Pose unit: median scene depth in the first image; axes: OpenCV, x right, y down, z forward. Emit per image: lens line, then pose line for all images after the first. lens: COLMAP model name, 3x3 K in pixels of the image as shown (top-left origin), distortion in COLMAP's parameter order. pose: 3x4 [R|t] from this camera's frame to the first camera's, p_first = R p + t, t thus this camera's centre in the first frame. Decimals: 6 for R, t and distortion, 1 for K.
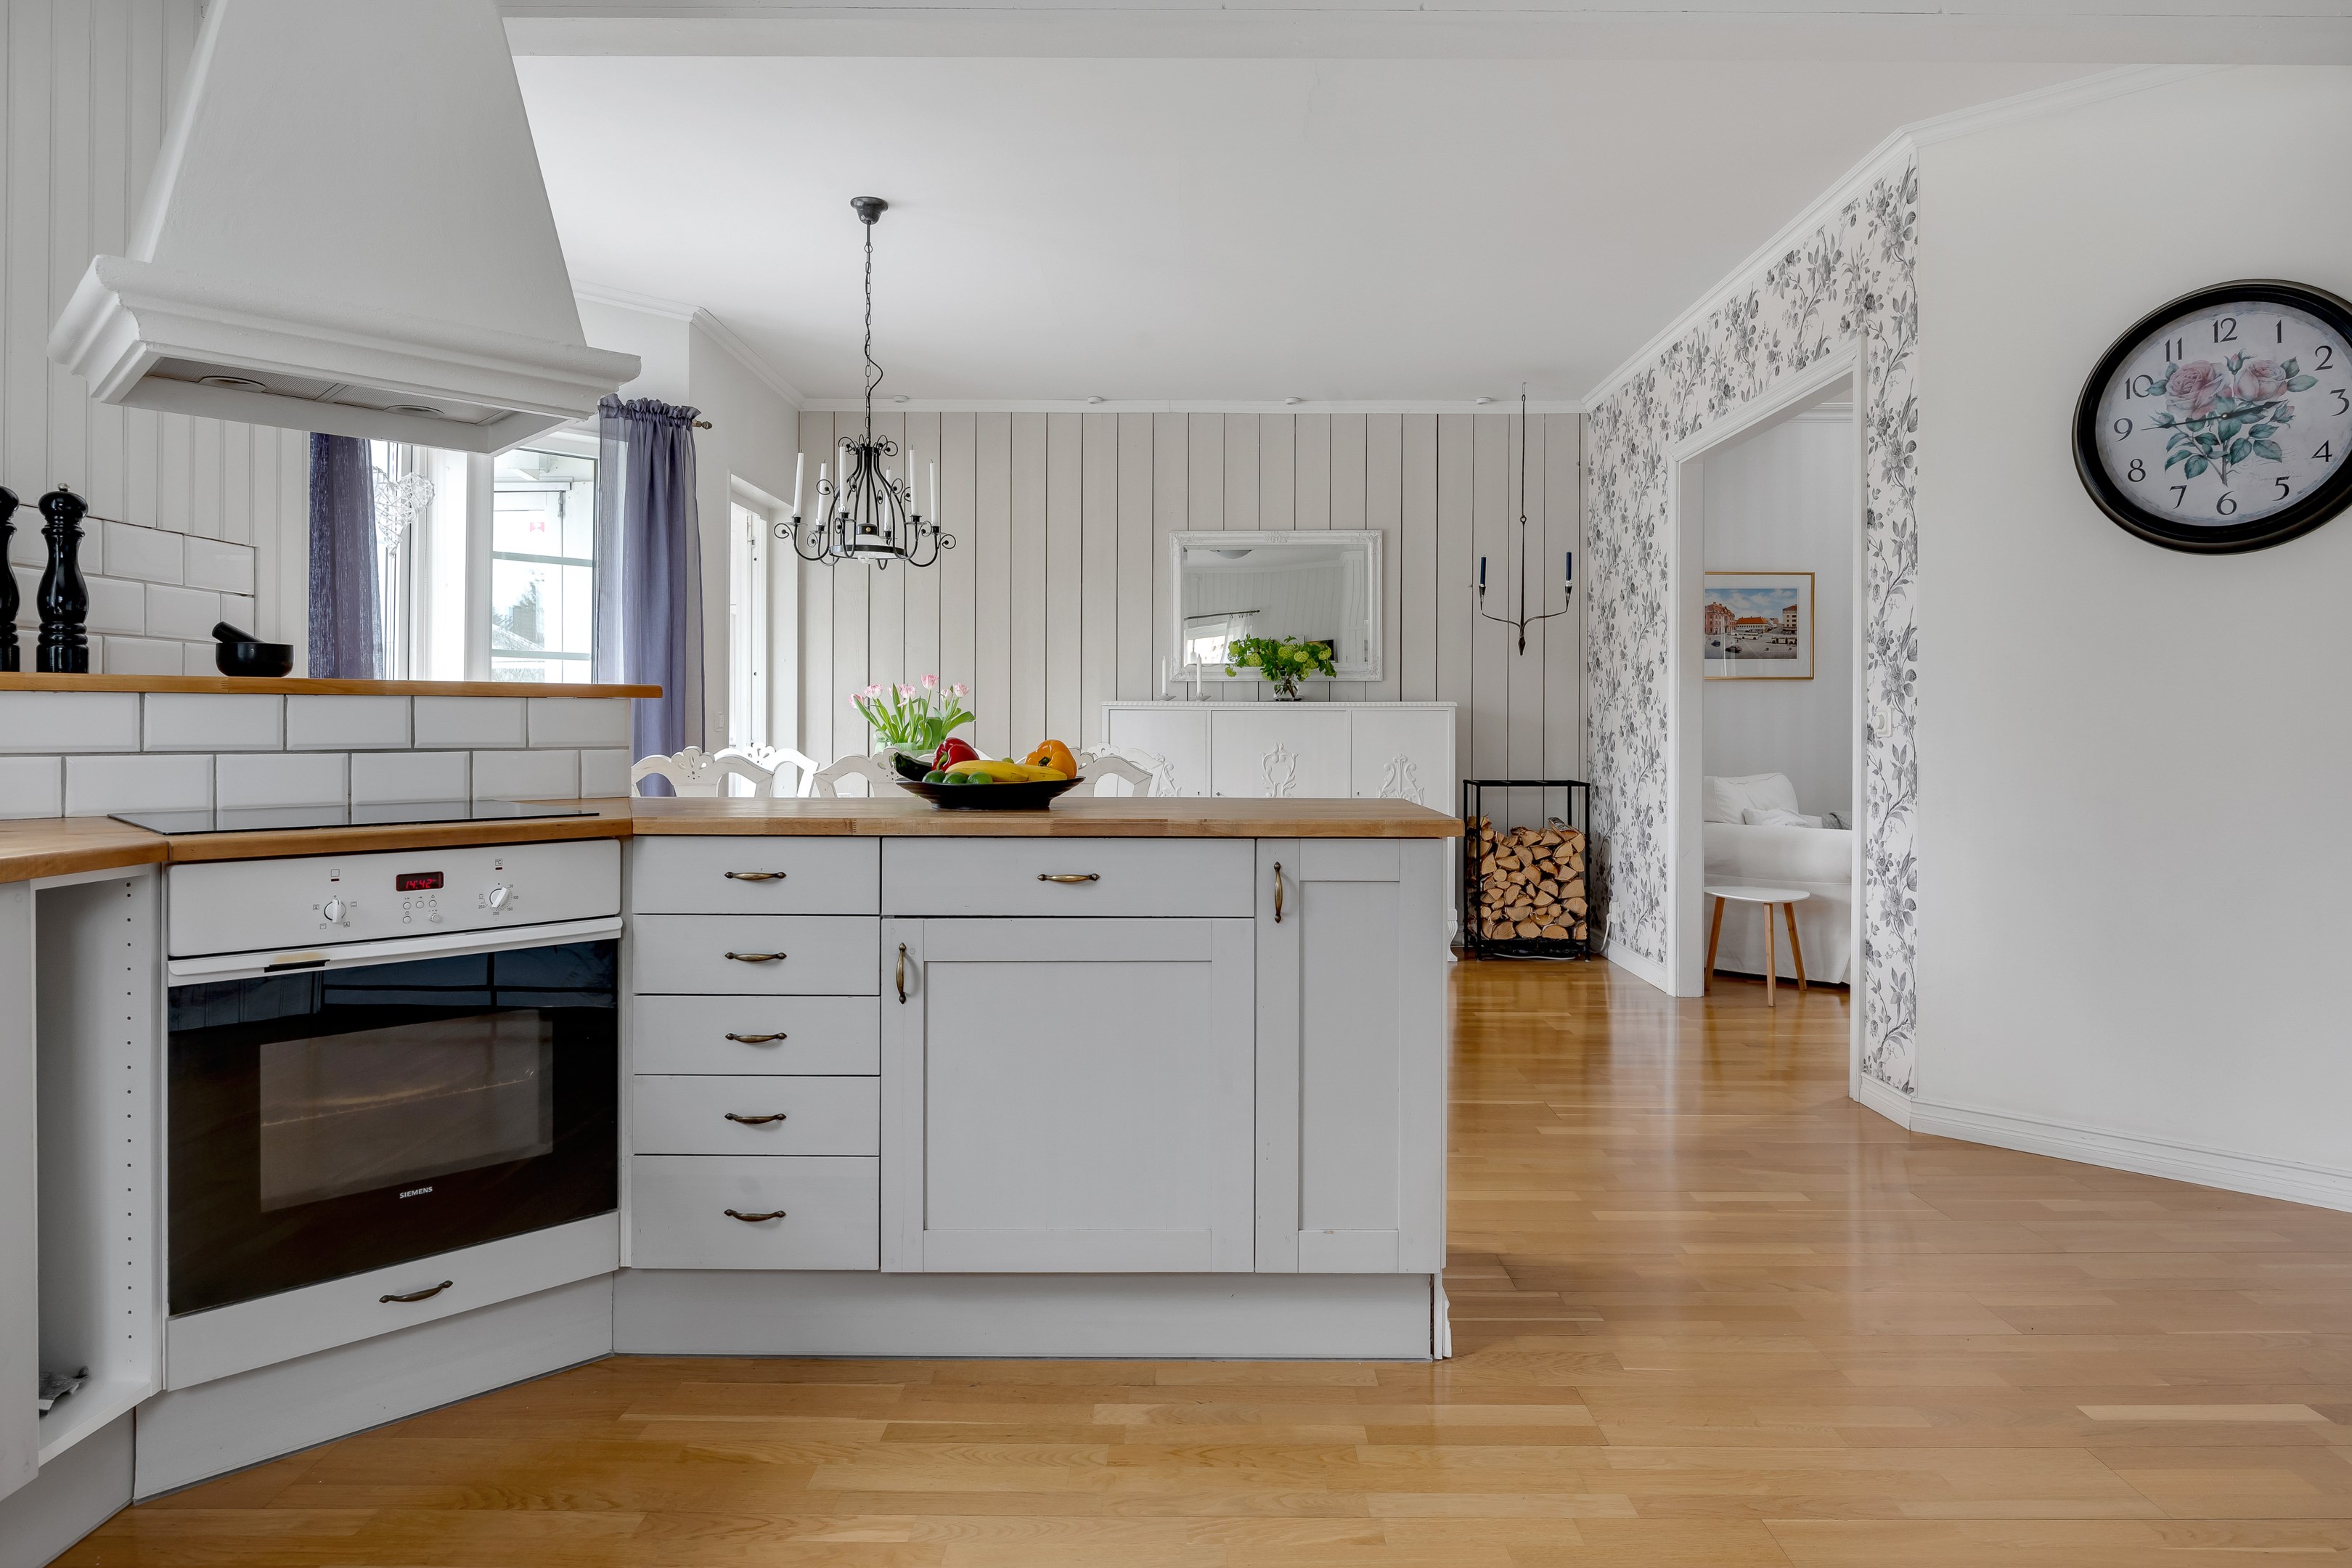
lens RADIAL K [[1410.2, 0, 1182.6], [0, 1410.2, 726.0], [0, 0, 1]] dist [-0.004474, -0.002284]
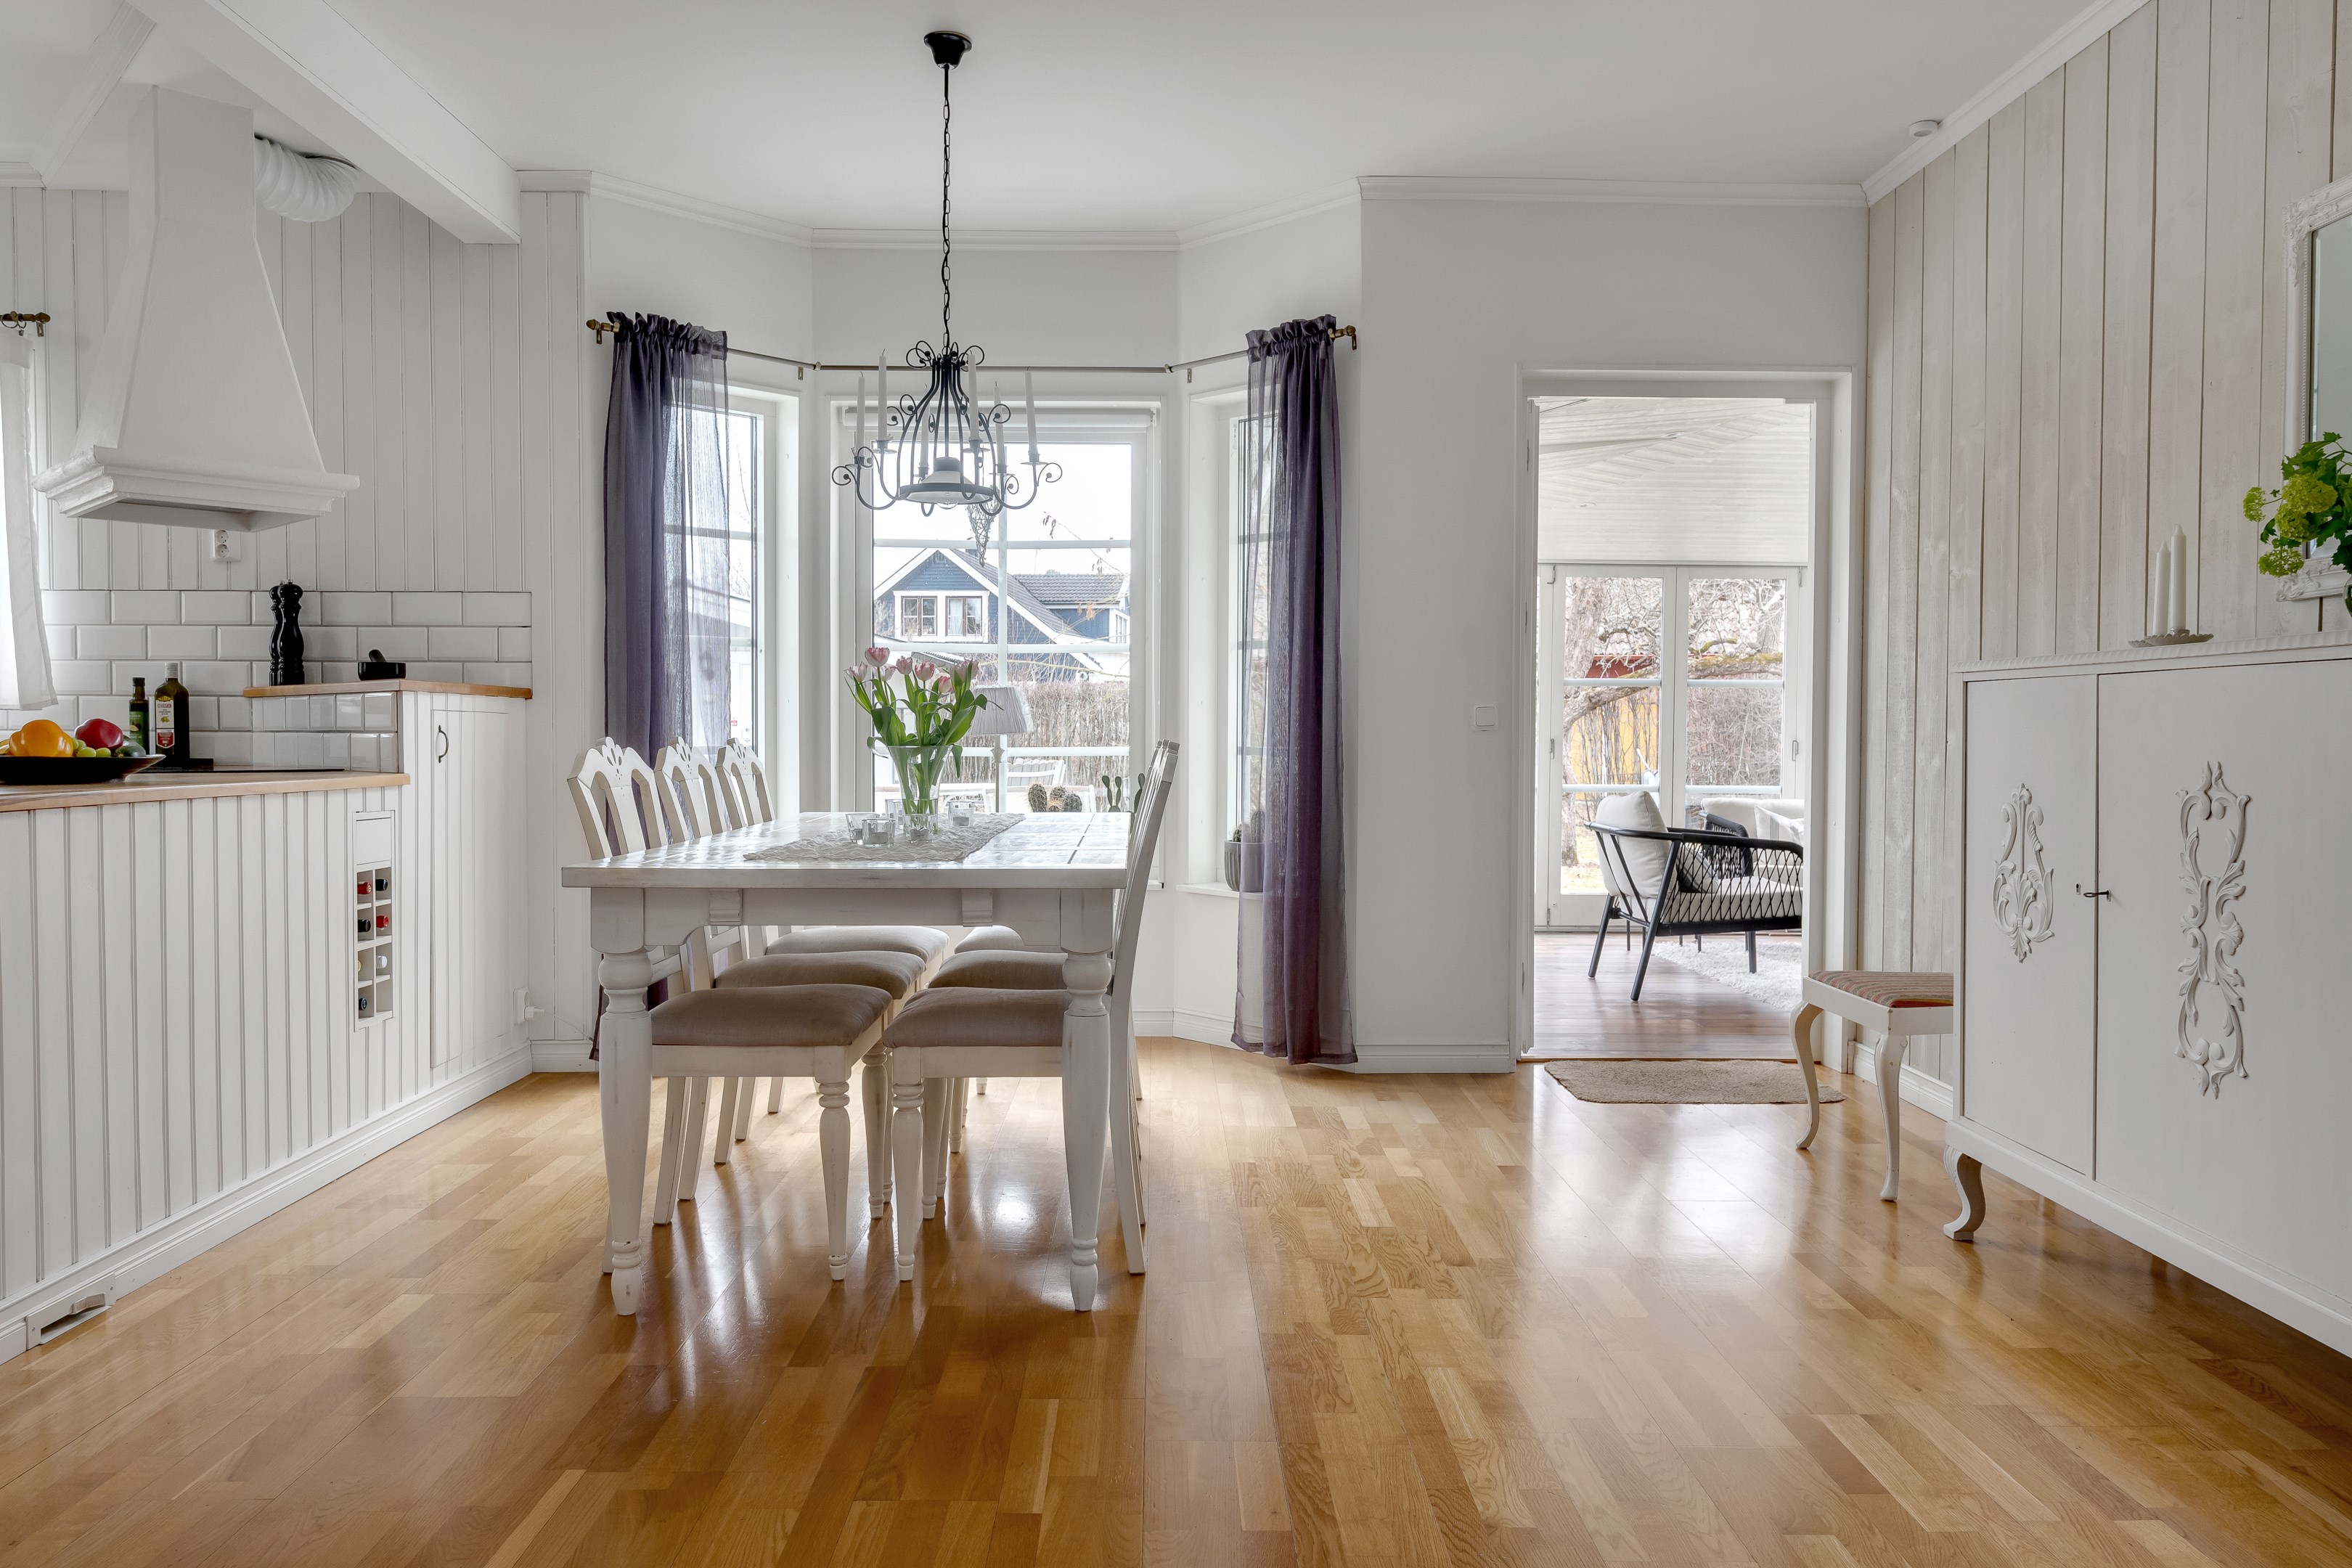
lens RADIAL K [[1596.9, 0, 1188.8], [0, 1596.9, 779.6], [0, 0, 1]] dist [-0.000154, 0.002258]
pose [[0.025880, 0.026301, -0.999319, 1.237767], [-0.005444, 0.999643, 0.026168, 0.020834], [0.999650, 0.004763, 0.026014, 2.057189]]
